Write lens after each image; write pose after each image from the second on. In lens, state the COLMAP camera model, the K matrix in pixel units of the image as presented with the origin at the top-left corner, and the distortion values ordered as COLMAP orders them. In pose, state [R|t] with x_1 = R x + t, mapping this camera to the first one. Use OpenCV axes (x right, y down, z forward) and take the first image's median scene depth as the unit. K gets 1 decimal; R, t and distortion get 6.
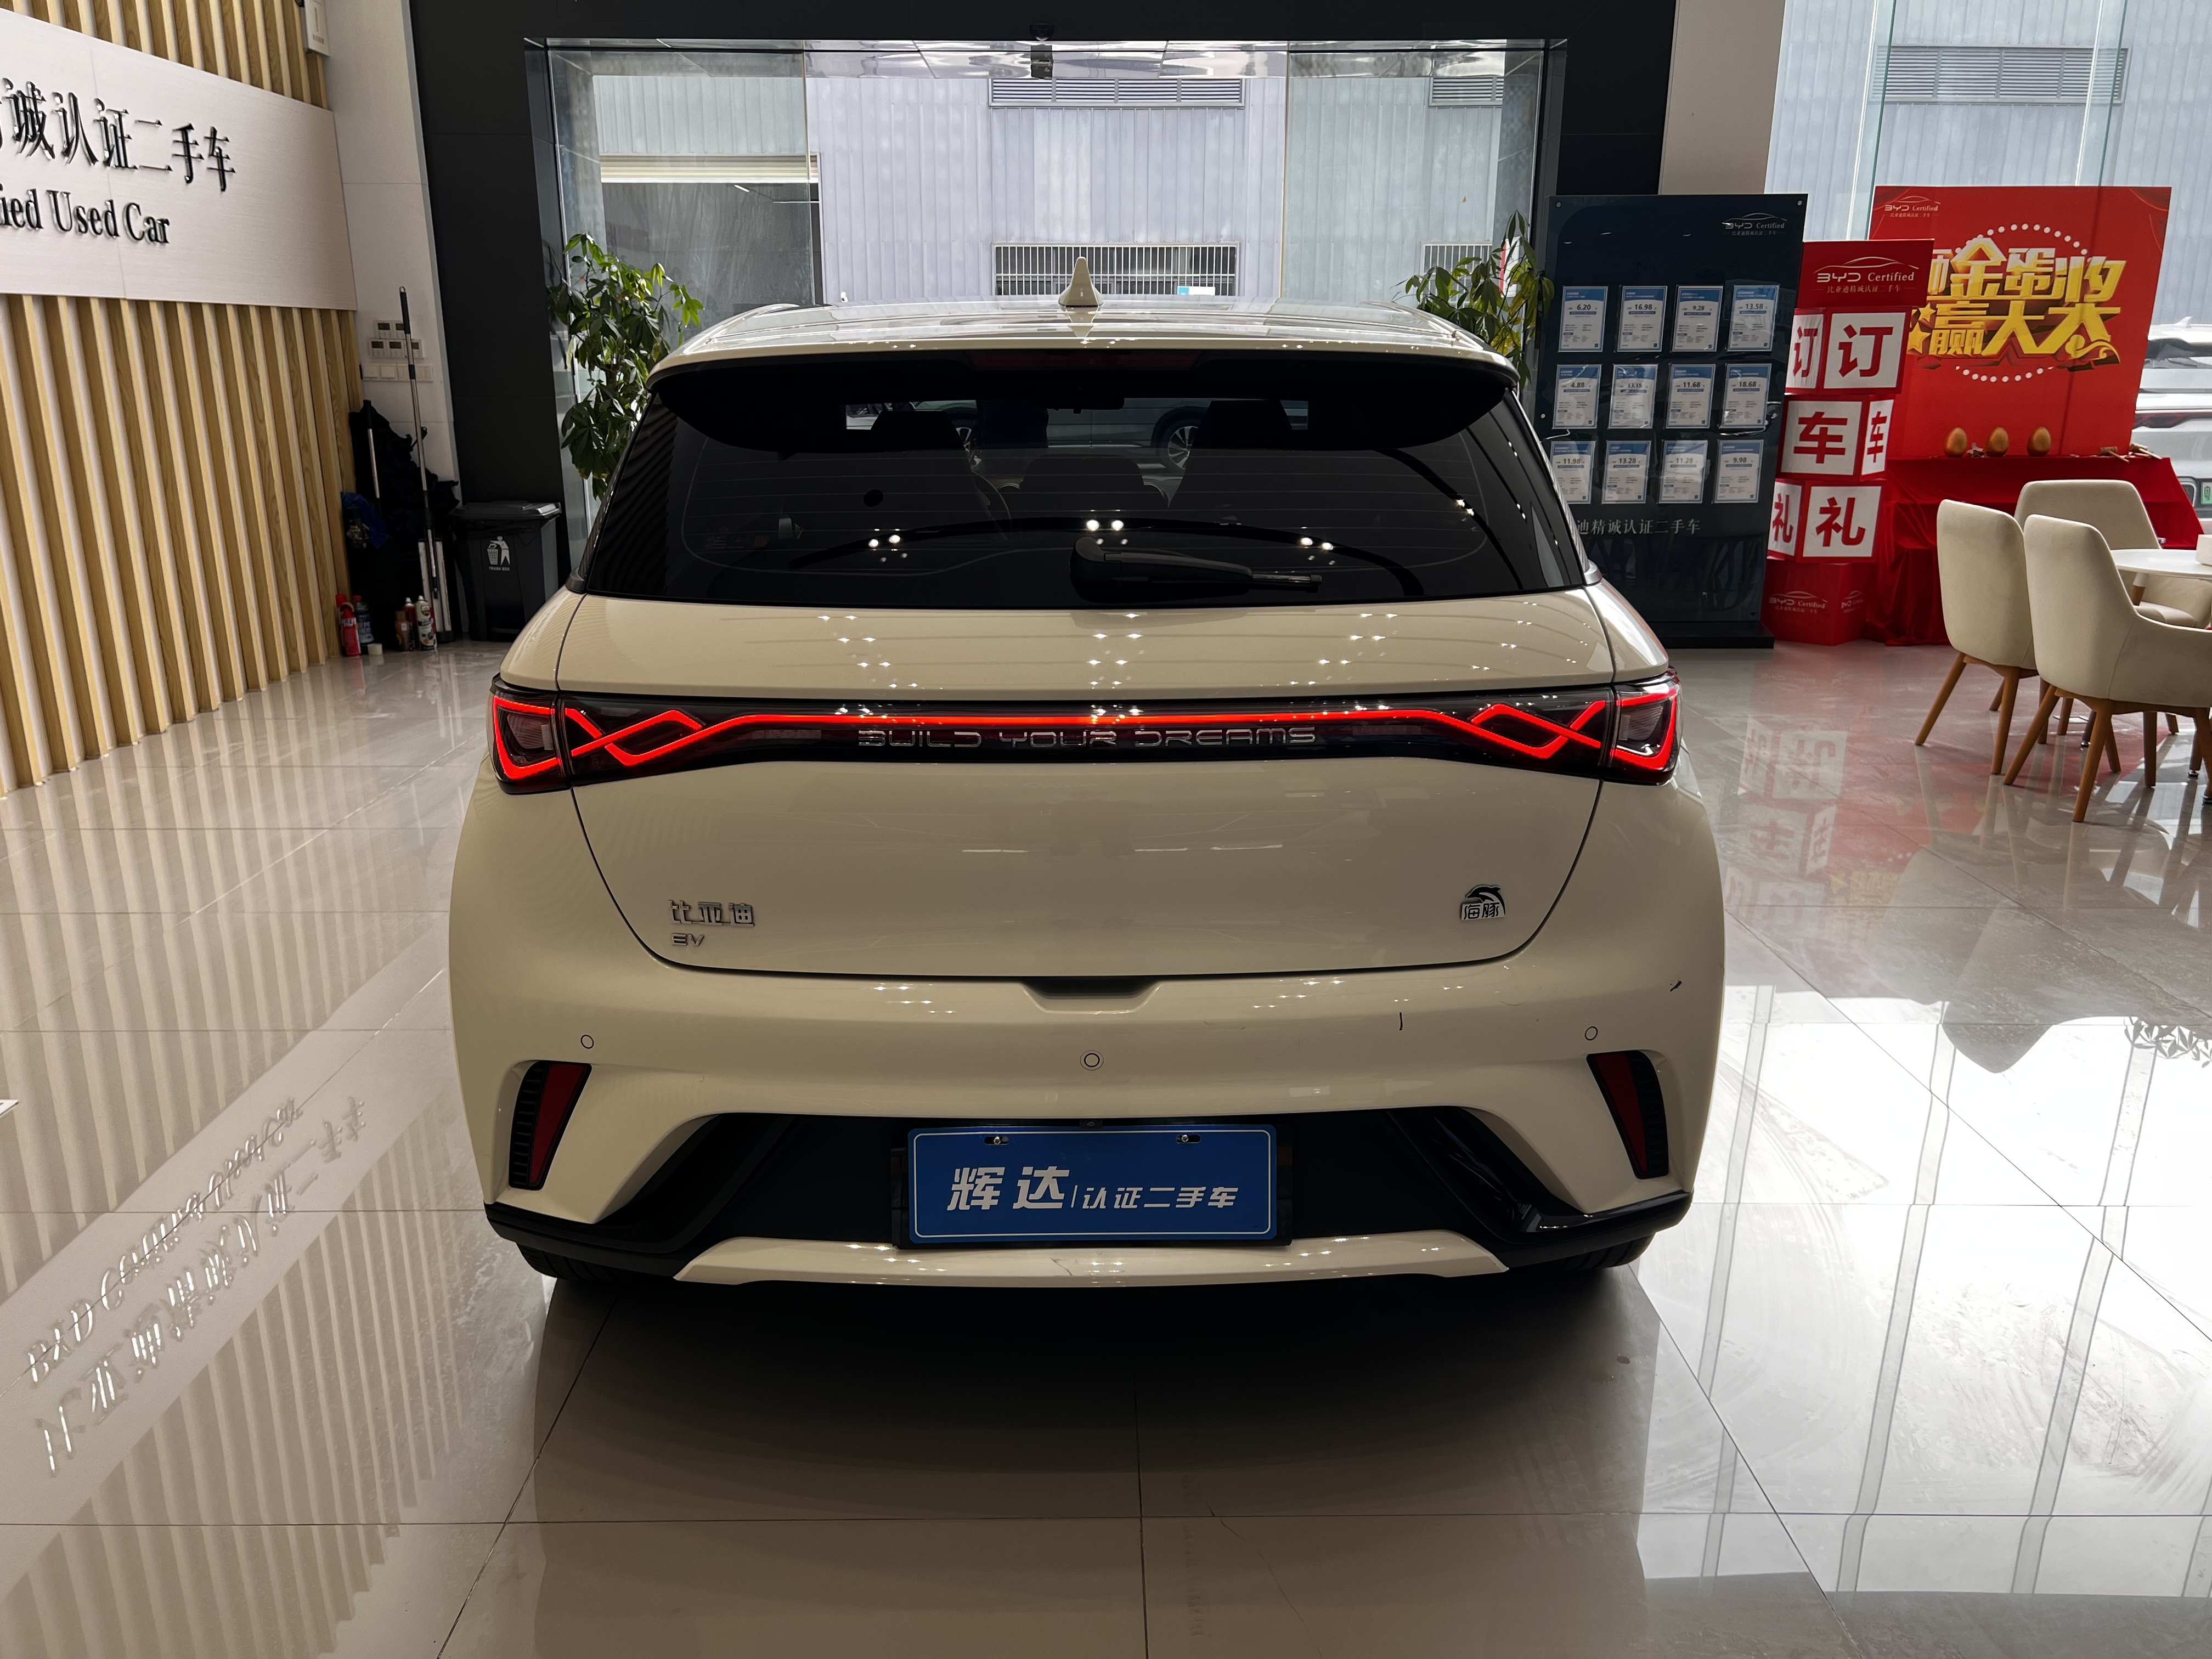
lens RADIAL K [[1674.5, 0, 1087.2], [0, 1674.5, 838.3], [0, 0, 1]] dist [0.055497, -0.065295]
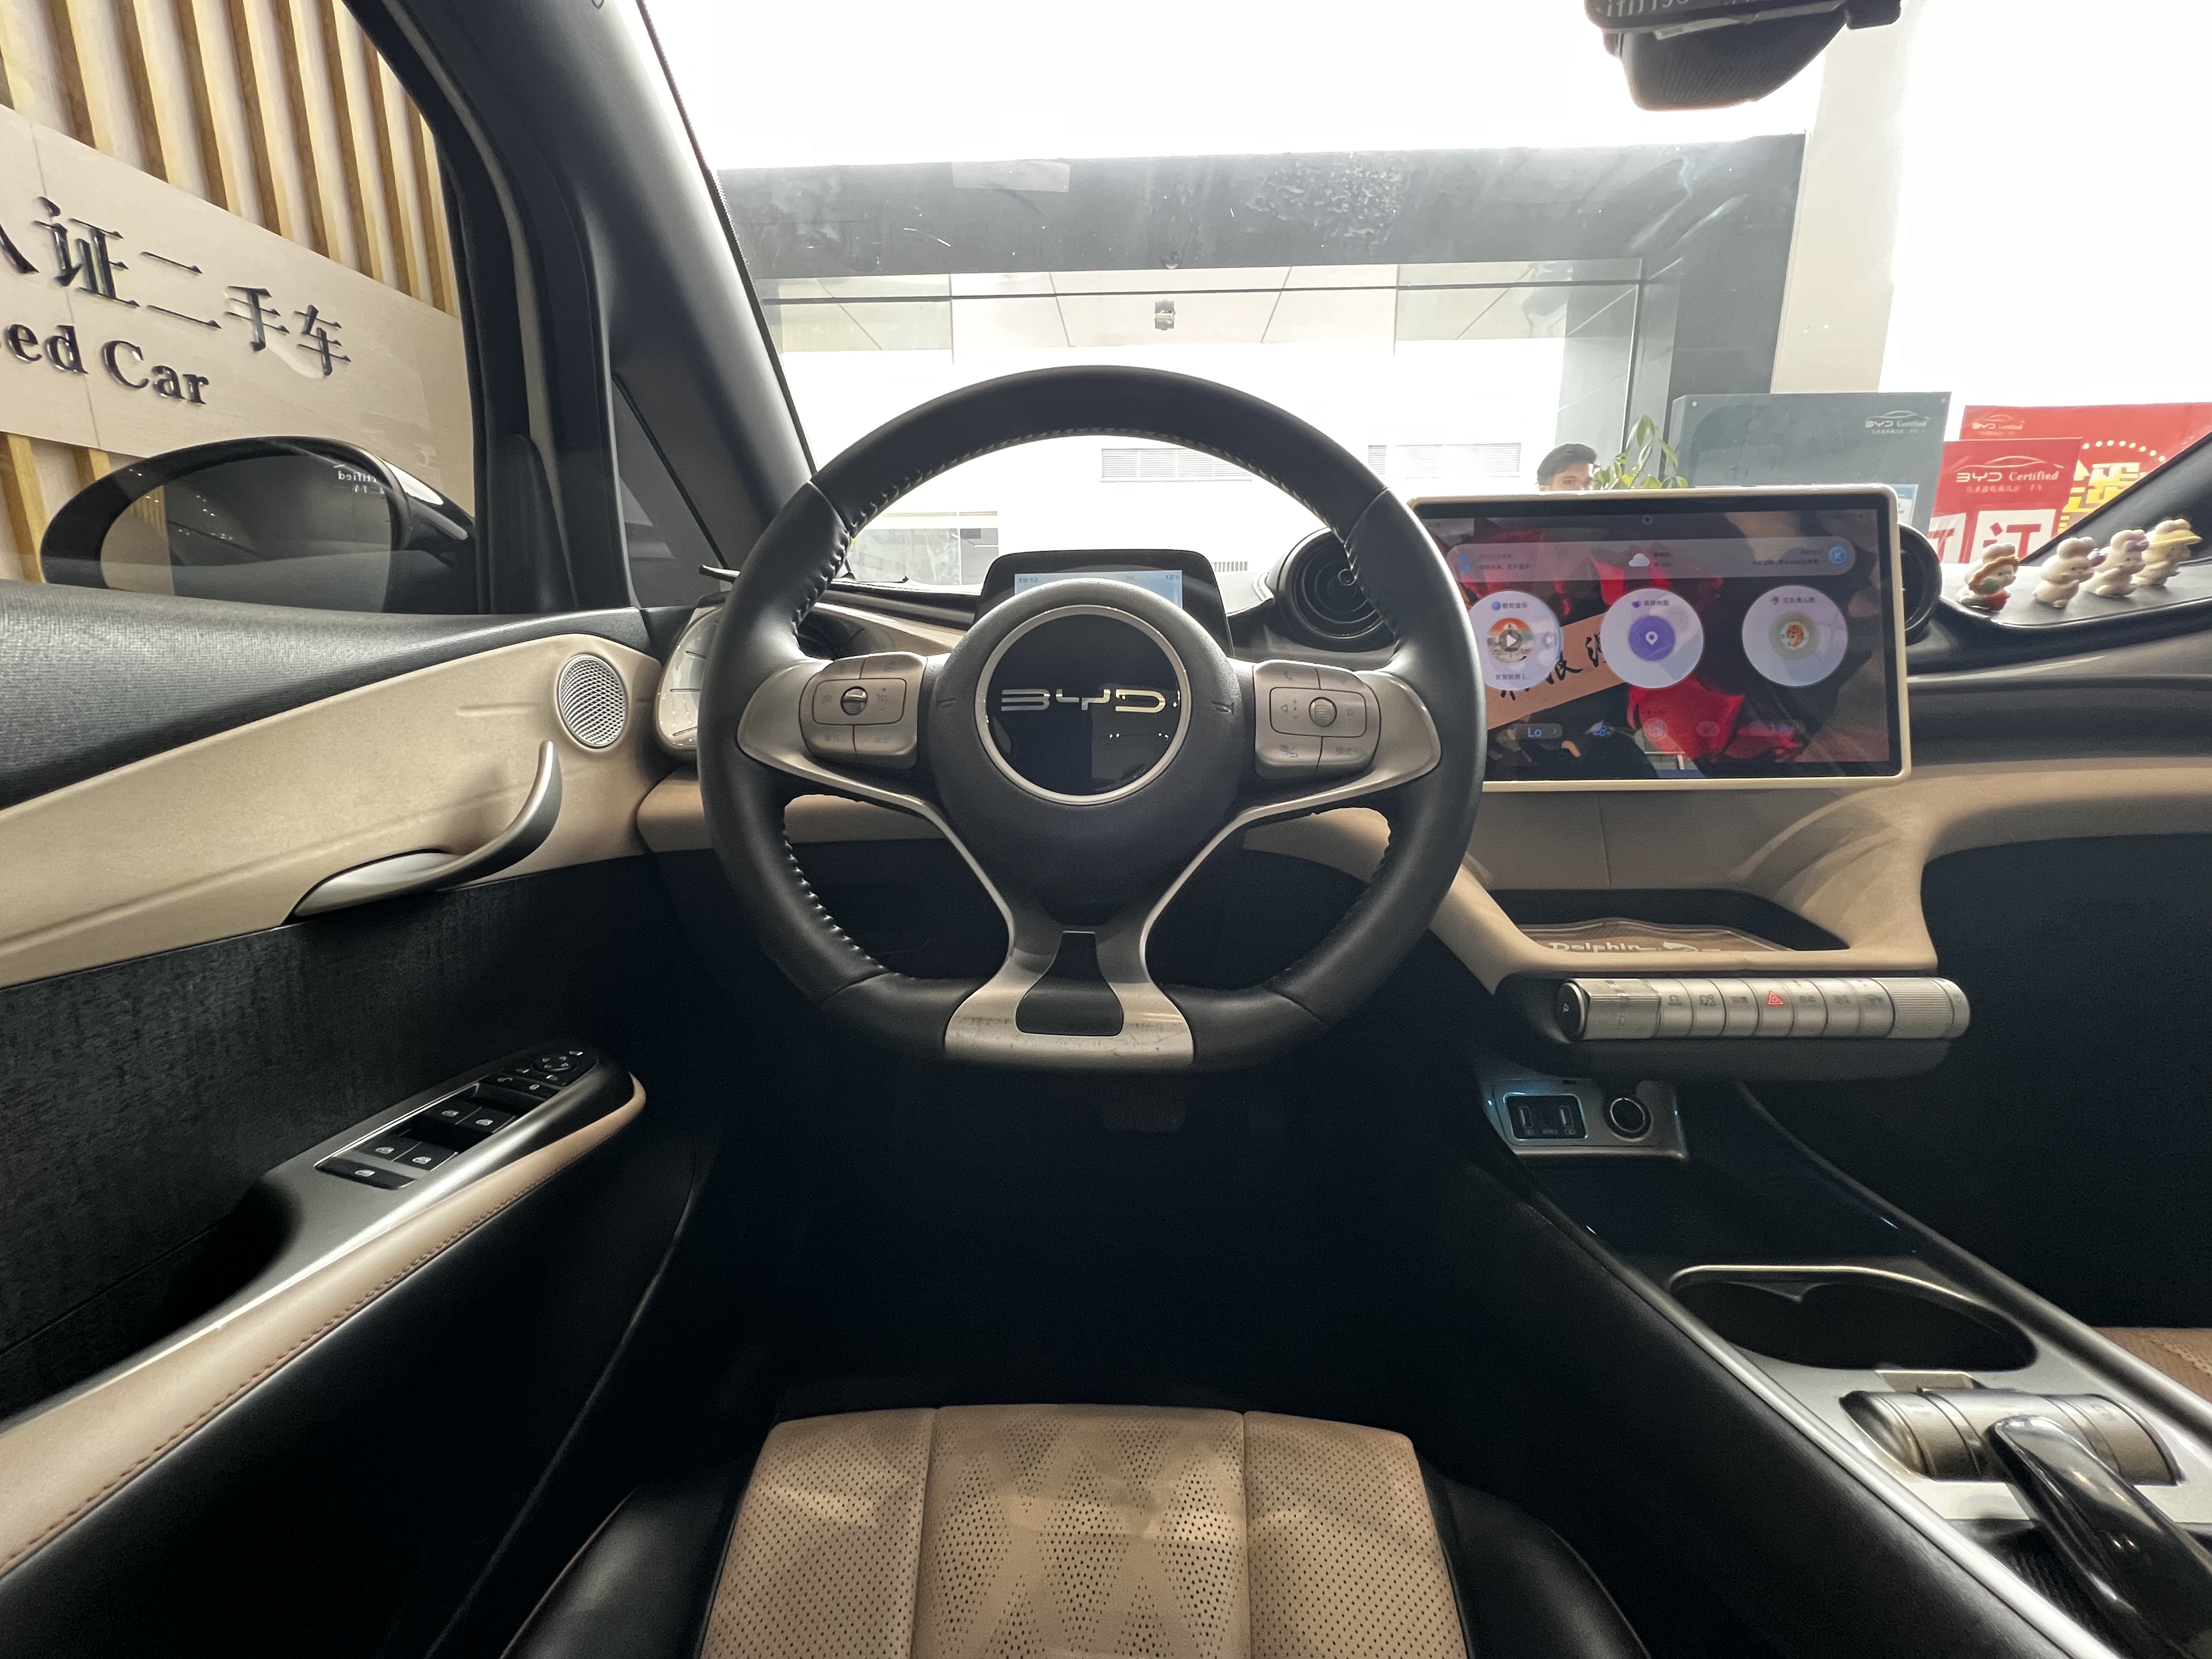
lens RADIAL K [[891.2, 0, 1106.9], [0, 891.2, 827.1], [0, 0, 1]] dist [-0.002703, 0.000067]
pose [[0.999137, 0.004290, -0.041311, -0.044352], [-0.007359, 0.997200, -0.074423, -0.083126], [0.040876, 0.074663, 0.996371, 0.470877]]
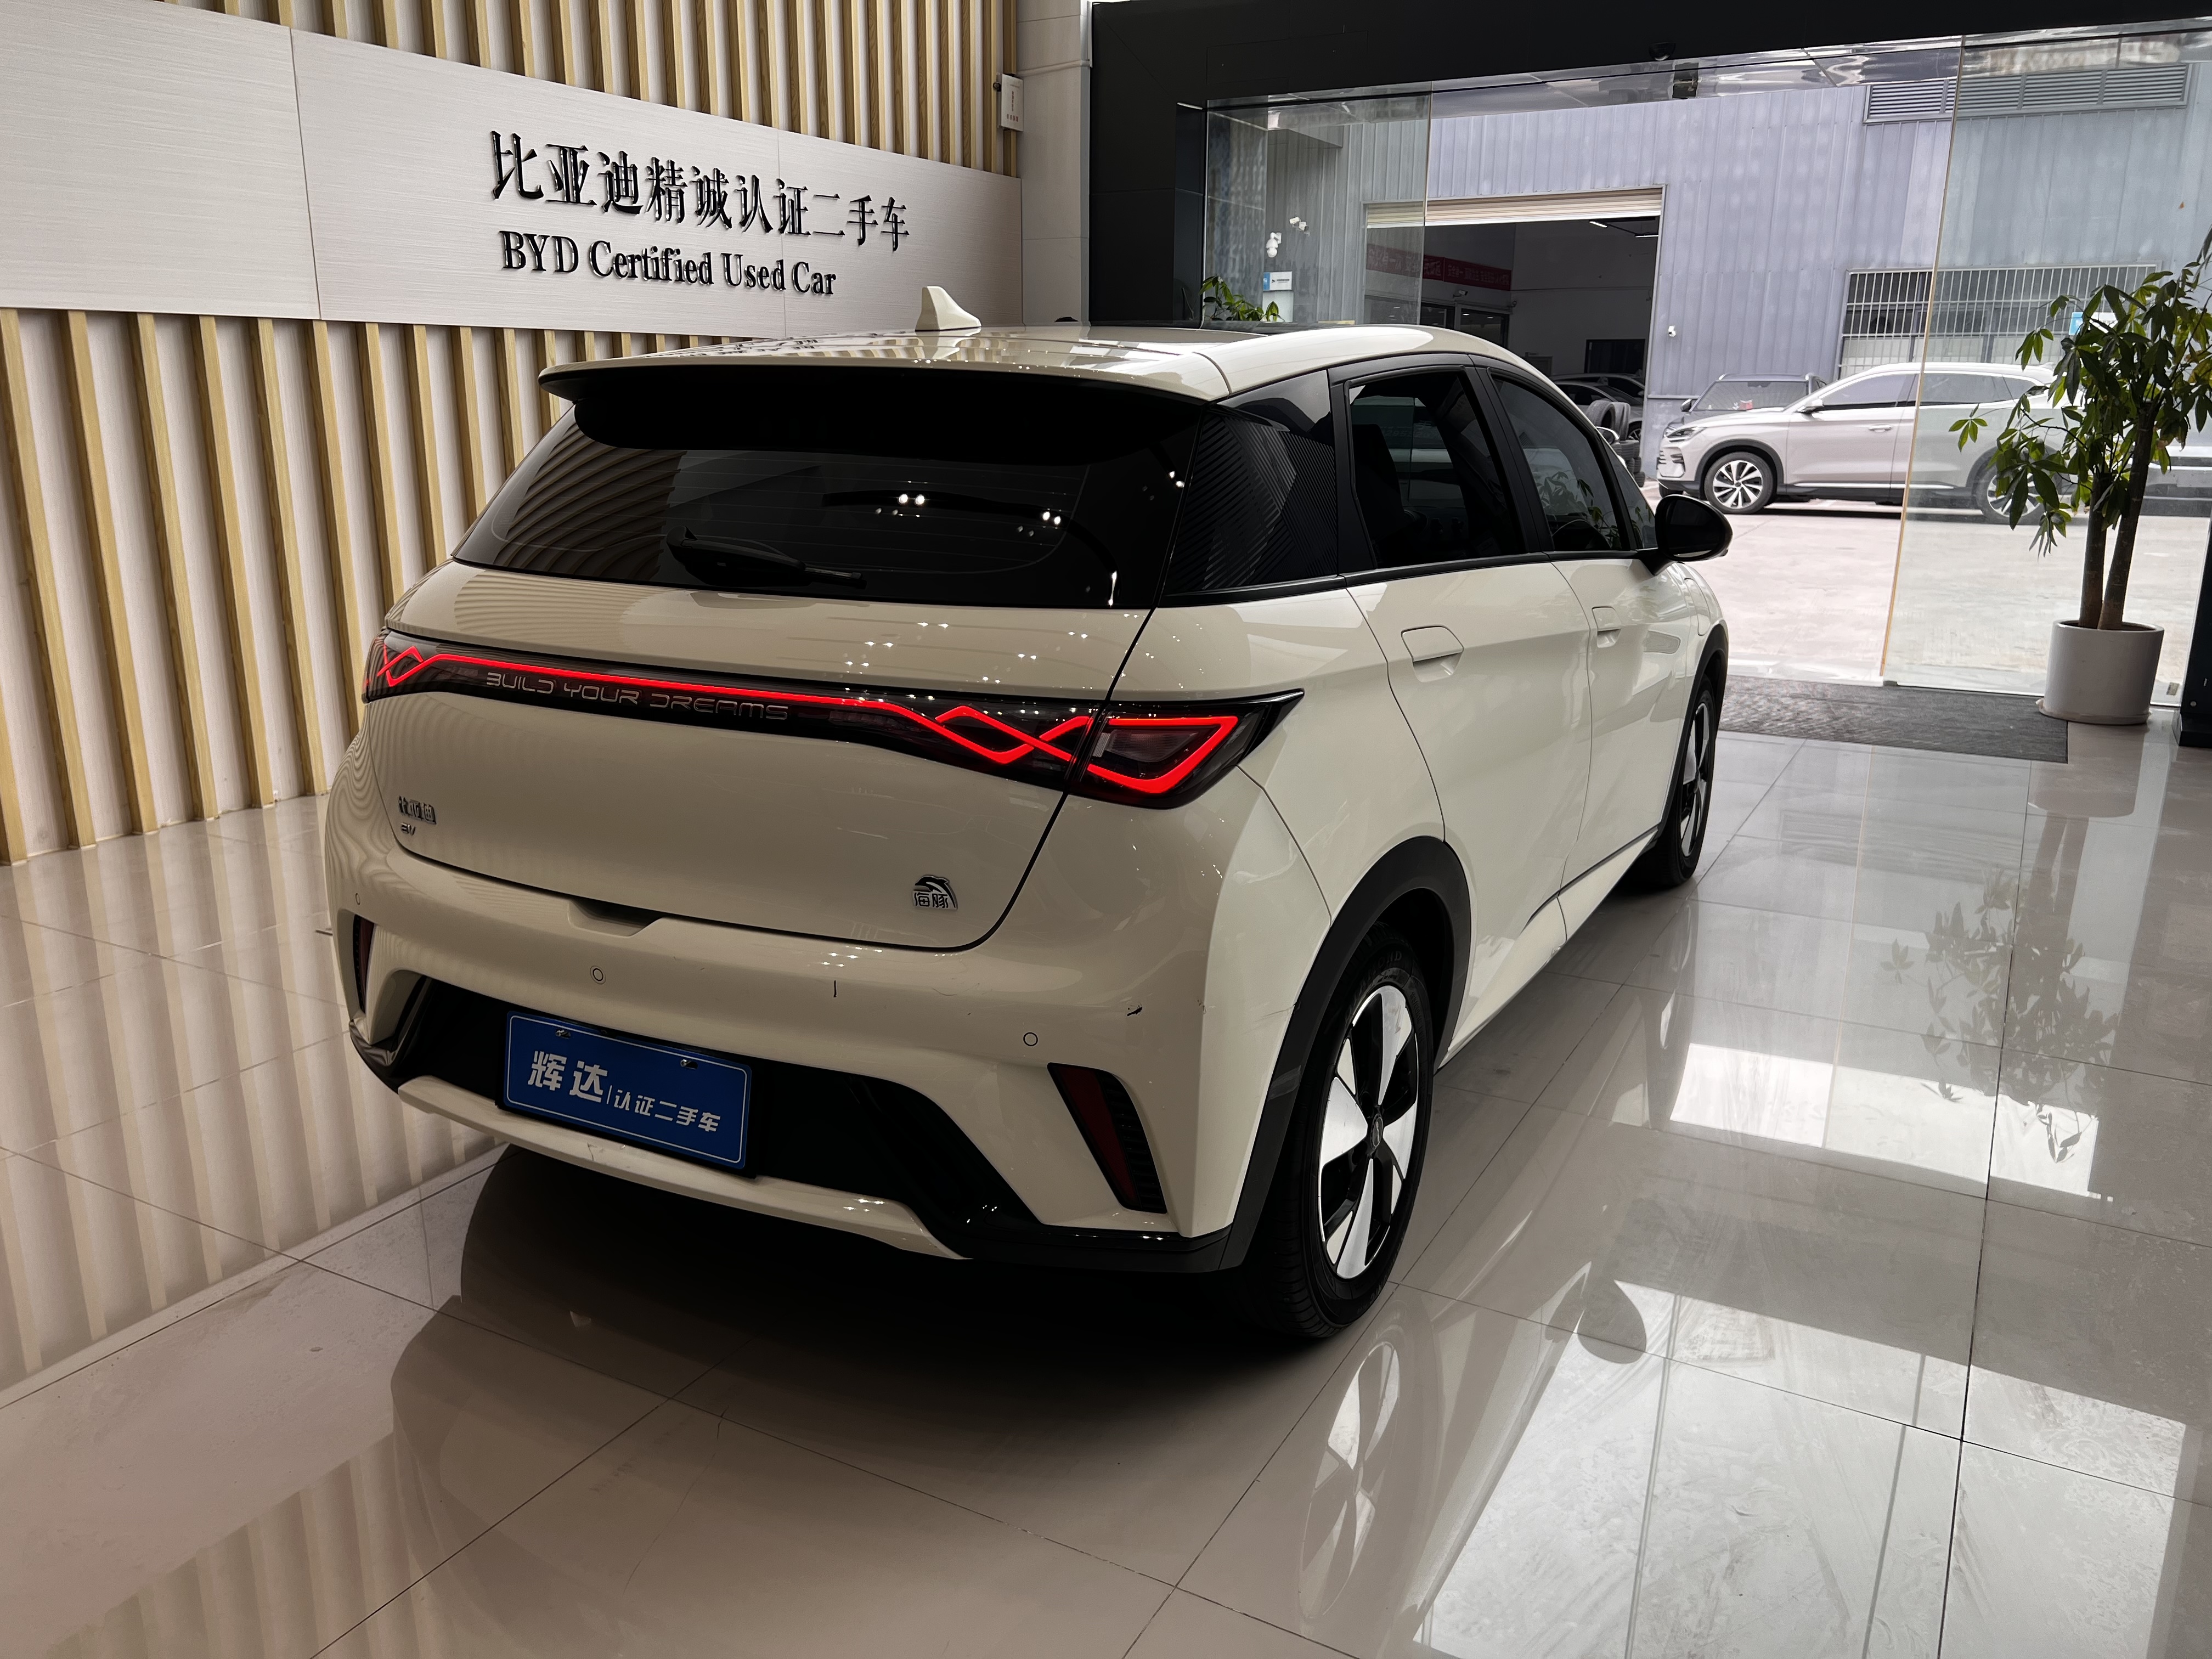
lens RADIAL K [[1674.5, 0, 1092.5], [0, 1674.5, 818.5], [0, 0, 1]] dist [0.055497, -0.065295]
pose [[0.871526, 0.126579, -0.473731, 0.201770], [-0.141314, 0.989954, 0.004535, -0.006542], [0.469546, 0.062993, 0.880658, 0.032015]]
